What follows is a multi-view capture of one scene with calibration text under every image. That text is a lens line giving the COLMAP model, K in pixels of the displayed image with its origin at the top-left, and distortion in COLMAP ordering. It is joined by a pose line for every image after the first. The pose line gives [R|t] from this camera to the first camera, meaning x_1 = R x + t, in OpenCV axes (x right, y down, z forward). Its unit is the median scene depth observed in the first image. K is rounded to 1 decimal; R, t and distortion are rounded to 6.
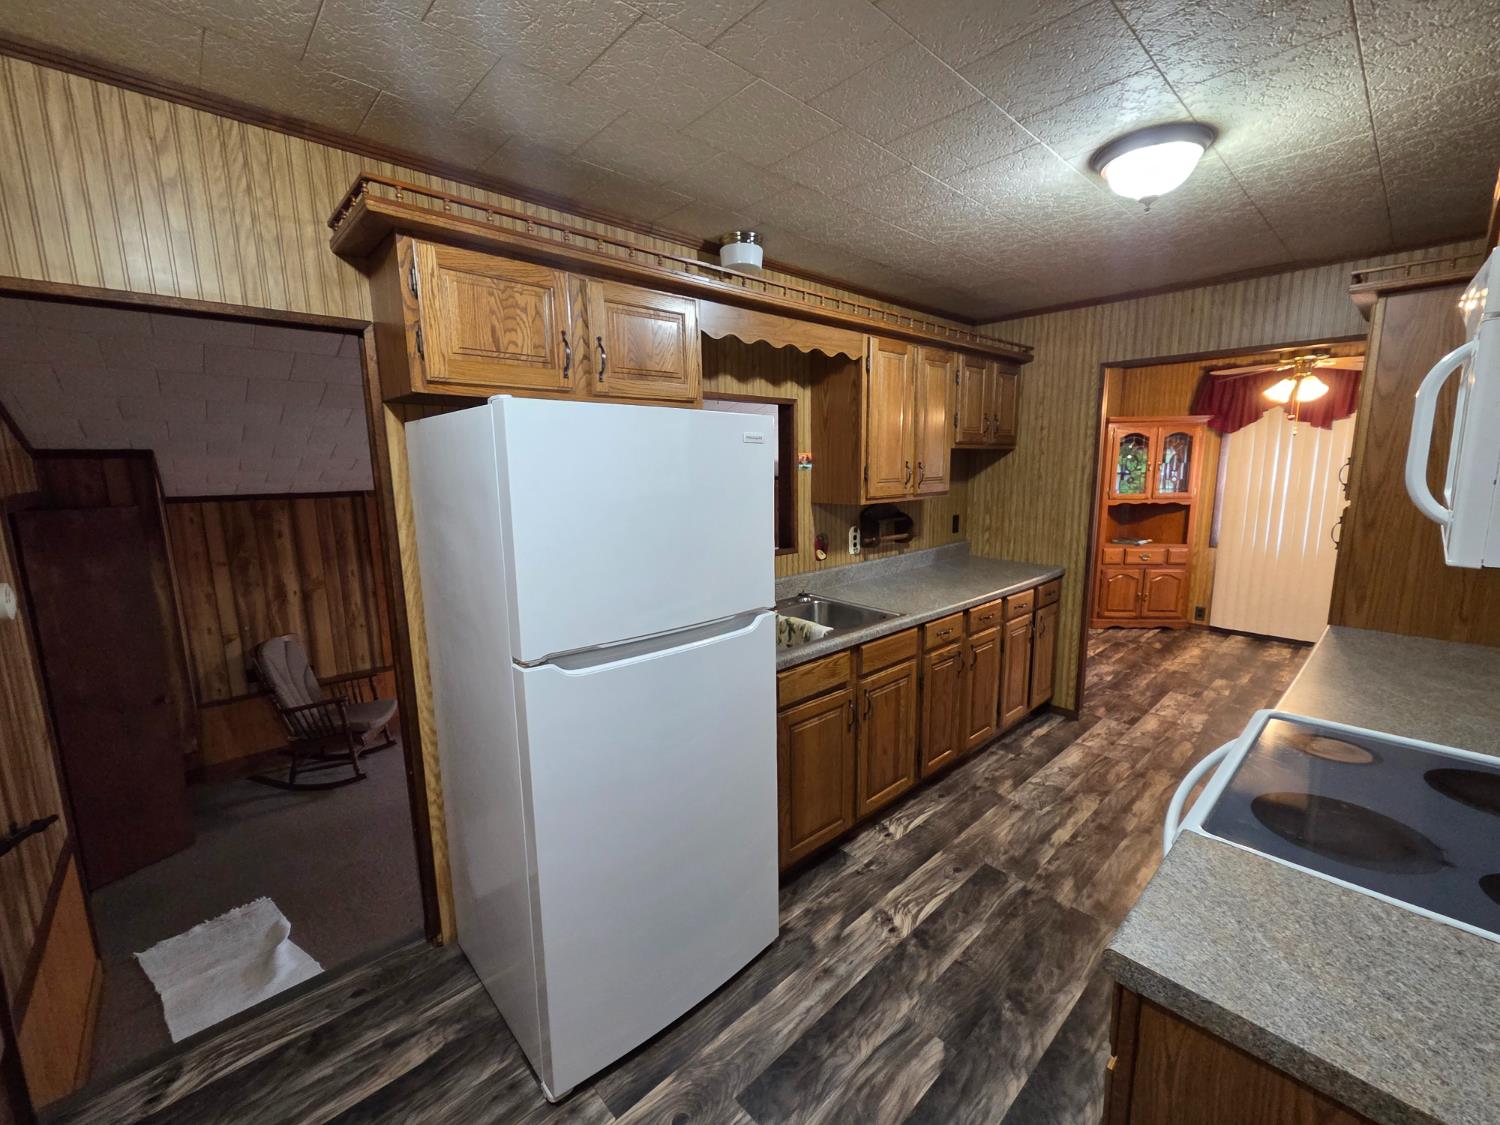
lens RADIAL K [[615.1, 0, 745.7], [0, 615.1, 566.8], [0, 0, 1]] dist [-0.000711, -0.001034]
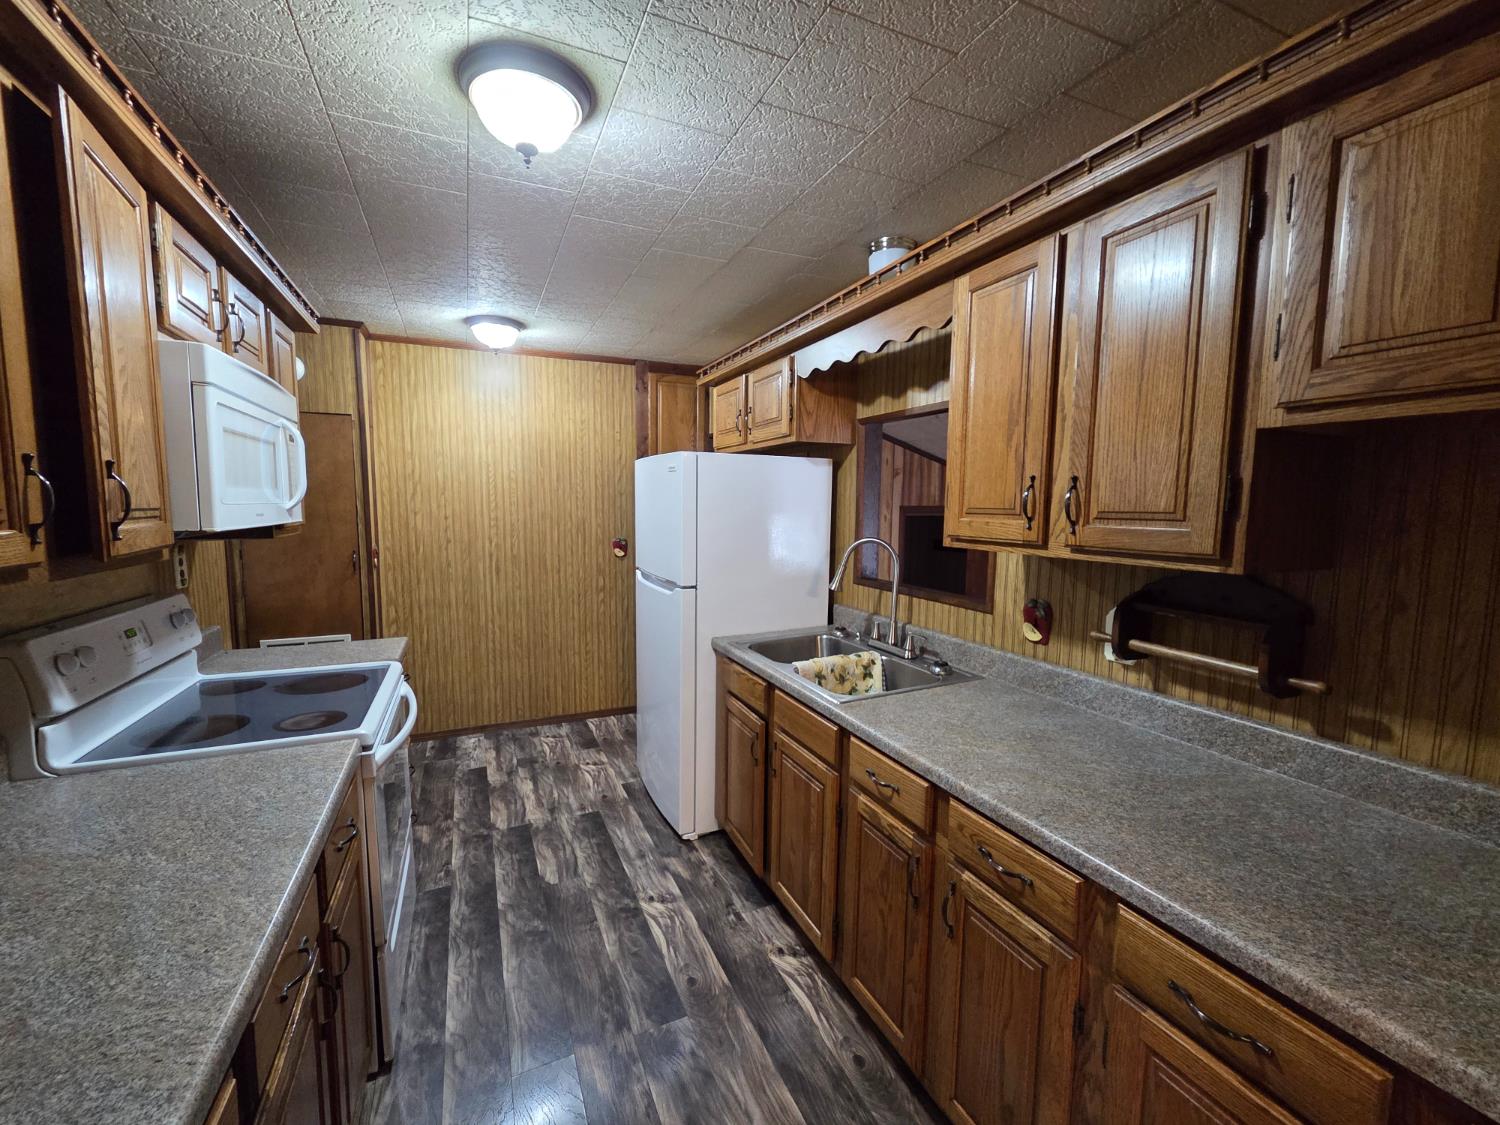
lens RADIAL K [[615.1, 0, 745.7], [0, 615.1, 566.8], [0, 0, 1]] dist [-0.000711, -0.001034]
pose [[-0.315475, 0.109160, -0.942634, 1.138827], [-0.163378, 0.972280, 0.167271, -0.203662], [0.934764, 0.206776, -0.288896, 1.320861]]
